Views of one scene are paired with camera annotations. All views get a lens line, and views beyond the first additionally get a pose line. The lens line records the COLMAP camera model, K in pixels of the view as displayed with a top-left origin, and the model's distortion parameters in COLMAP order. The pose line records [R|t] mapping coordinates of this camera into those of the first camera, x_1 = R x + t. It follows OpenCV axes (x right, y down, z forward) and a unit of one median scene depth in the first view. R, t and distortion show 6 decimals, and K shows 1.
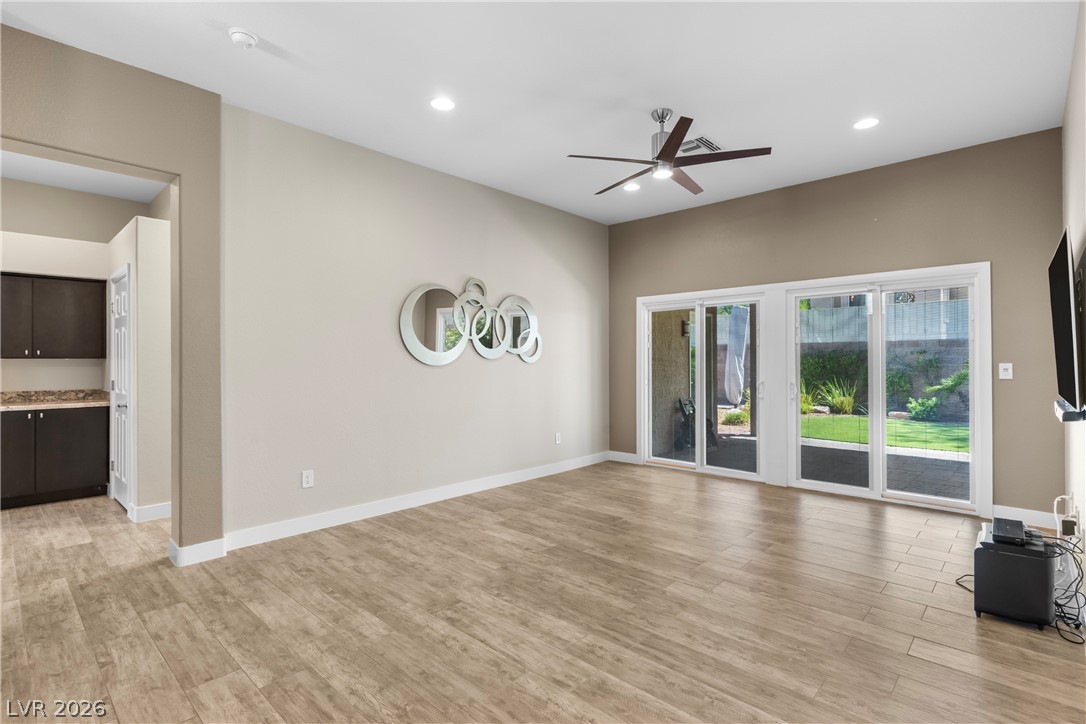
lens RADIAL K [[513.7, 0, 545.7], [0, 513.7, 360.9], [0, 0, 1]] dist [0.004840, -0.000848]
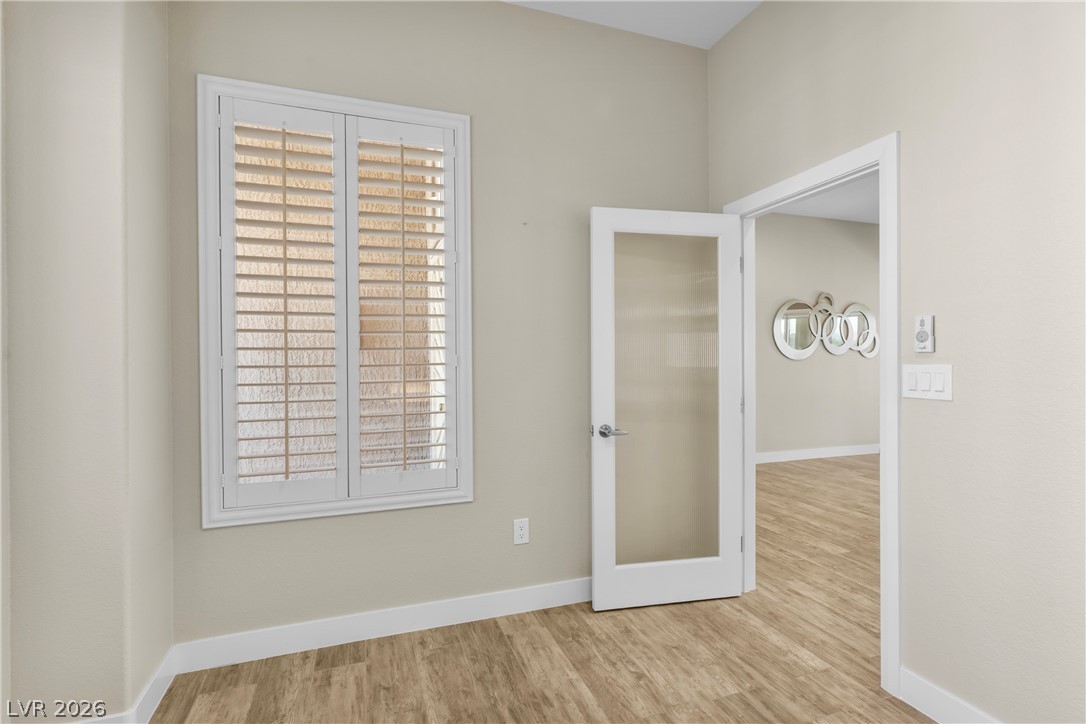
lens RADIAL K [[513.7, 0, 541.1], [0, 513.7, 360.7], [0, 0, 1]] dist [0.004840, -0.000848]
pose [[0.886139, 0.003794, -0.463404, -0.172580], [0.001012, 0.999948, 0.010123, -0.003026], [0.463419, -0.009439, 0.886089, -0.485286]]
